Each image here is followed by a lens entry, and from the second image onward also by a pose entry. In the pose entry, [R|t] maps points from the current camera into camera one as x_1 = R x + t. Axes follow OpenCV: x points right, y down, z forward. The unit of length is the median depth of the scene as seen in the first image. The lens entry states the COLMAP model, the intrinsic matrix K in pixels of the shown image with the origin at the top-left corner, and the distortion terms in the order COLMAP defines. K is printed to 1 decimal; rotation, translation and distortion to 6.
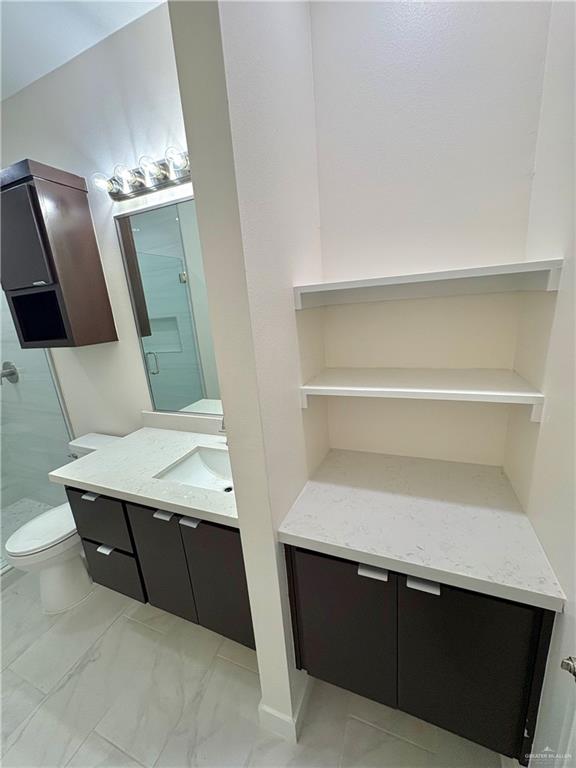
lens RADIAL K [[304.7, 0, 292.7], [0, 304.7, 383.9], [0, 0, 1]] dist [0.000820, 0.000264]
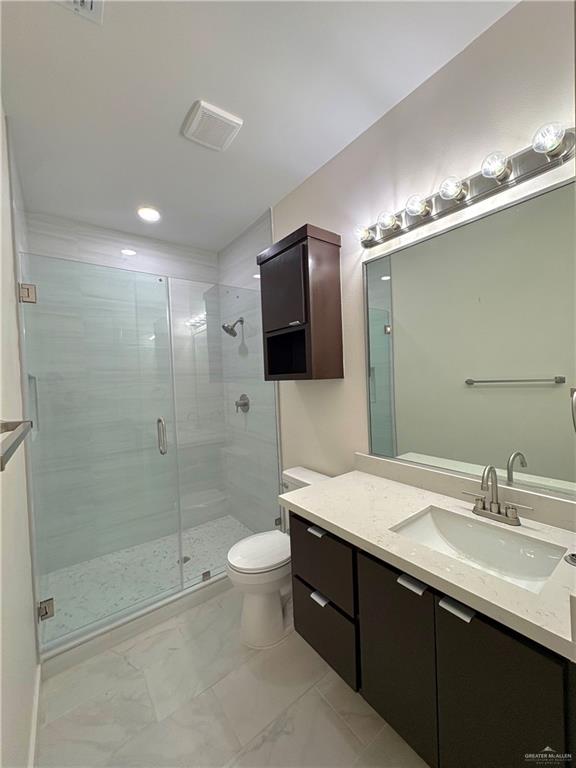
lens RADIAL K [[304.7, 0, 289.8], [0, 304.7, 386.6], [0, 0, 1]] dist [0.000820, 0.000264]
pose [[0.868259, 0.059678, -0.492509, -0.255503], [-0.154921, 0.975710, -0.154888, 0.079760], [0.471303, 0.210783, 0.856414, 0.057634]]
